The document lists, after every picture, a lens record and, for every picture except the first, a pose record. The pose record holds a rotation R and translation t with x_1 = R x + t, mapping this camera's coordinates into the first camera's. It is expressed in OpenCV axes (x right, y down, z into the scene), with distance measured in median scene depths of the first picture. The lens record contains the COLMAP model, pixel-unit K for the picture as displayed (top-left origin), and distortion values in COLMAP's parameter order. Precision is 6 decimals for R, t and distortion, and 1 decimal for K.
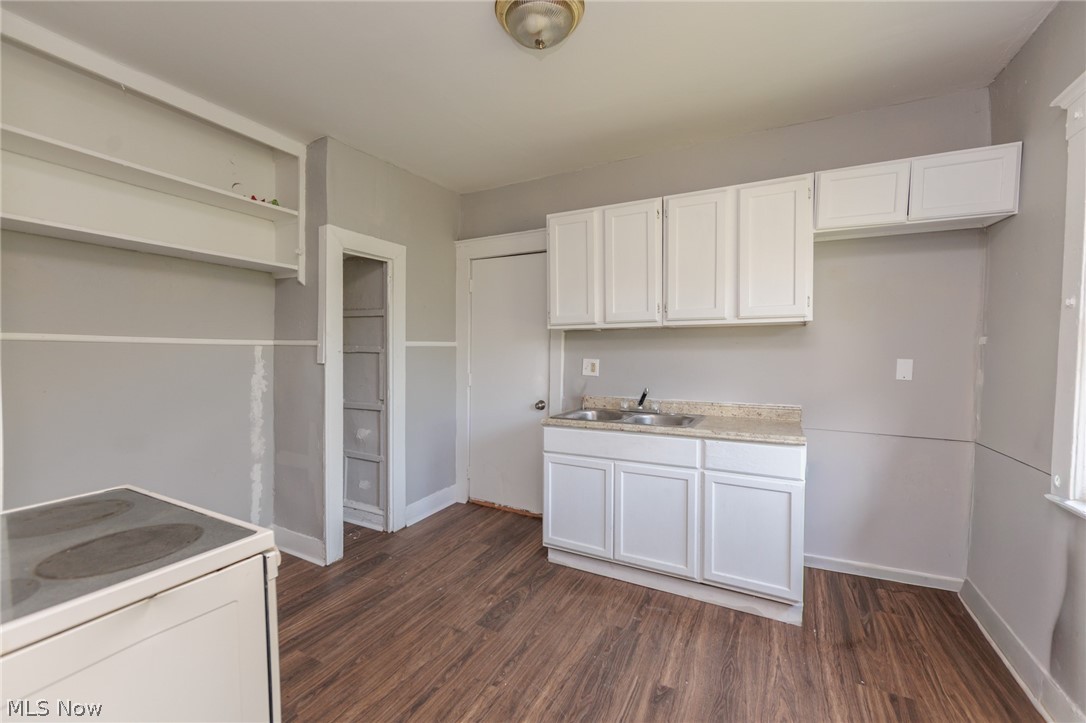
lens RADIAL K [[428.3, 0, 537.4], [0, 428.3, 362.3], [0, 0, 1]] dist [-0.001635, 0.000016]
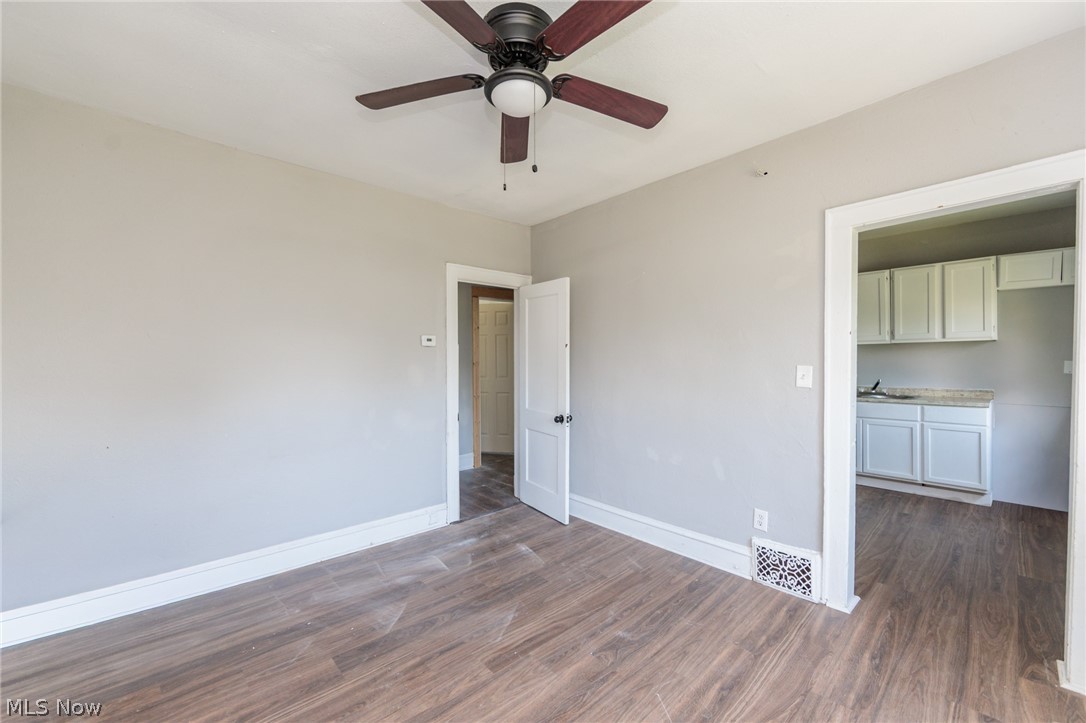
lens RADIAL K [[428.3, 0, 544.4], [0, 428.3, 359.9], [0, 0, 1]] dist [-0.001635, 0.000016]
pose [[0.948447, -0.009278, -0.316800, -0.469678], [0.005908, 0.999915, -0.011597, -0.005330], [0.316881, 0.009128, 0.948421, -1.042079]]
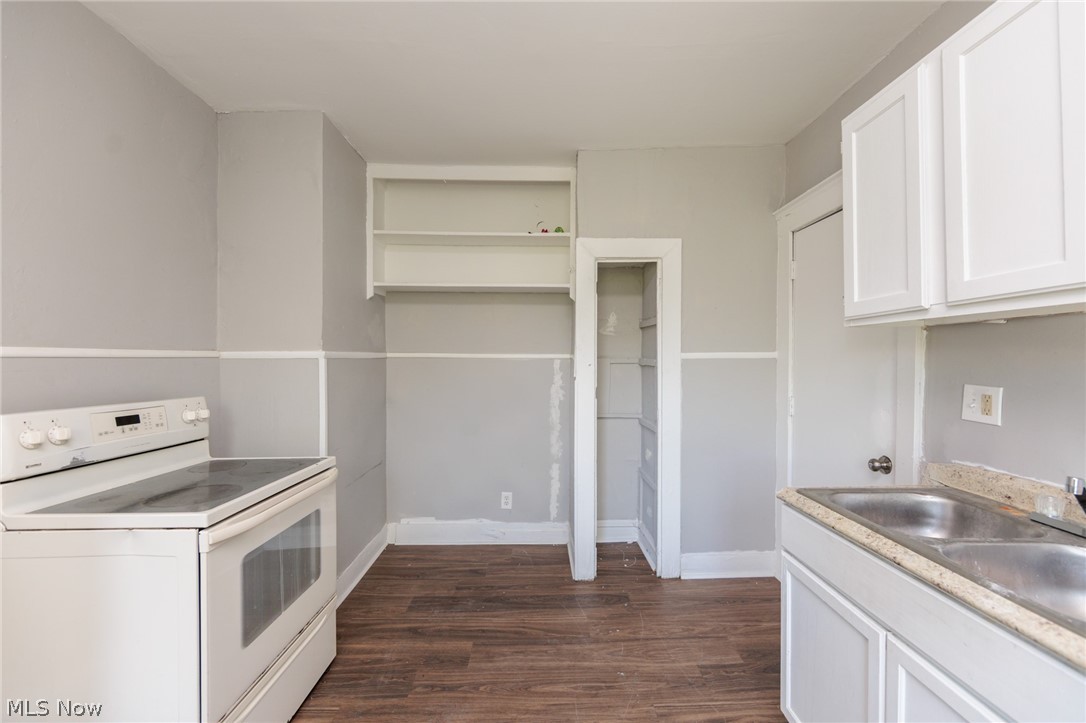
lens RADIAL K [[428.3, 0, 542.5], [0, 428.3, 362.7], [0, 0, 1]] dist [-0.001635, 0.000016]
pose [[0.498467, 0.004244, -0.866898, 0.352207], [-0.023380, 0.999690, -0.008550, -0.021593], [0.866593, 0.024530, 0.498412, 0.454085]]
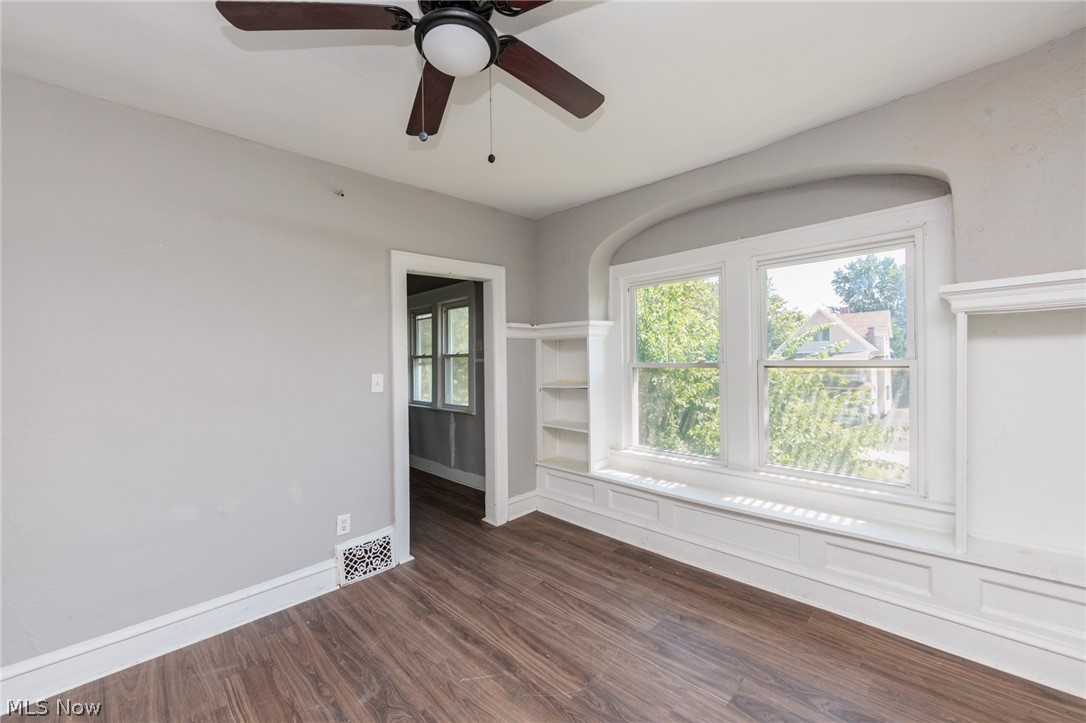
lens RADIAL K [[428.3, 0, 541.7], [0, 428.3, 363.3], [0, 0, 1]] dist [-0.001635, 0.000016]
pose [[0.283870, -0.017259, 0.958707, -1.136765], [0.038387, 0.999241, 0.006623, -0.016932], [-0.958094, 0.034922, 0.284317, -0.705857]]
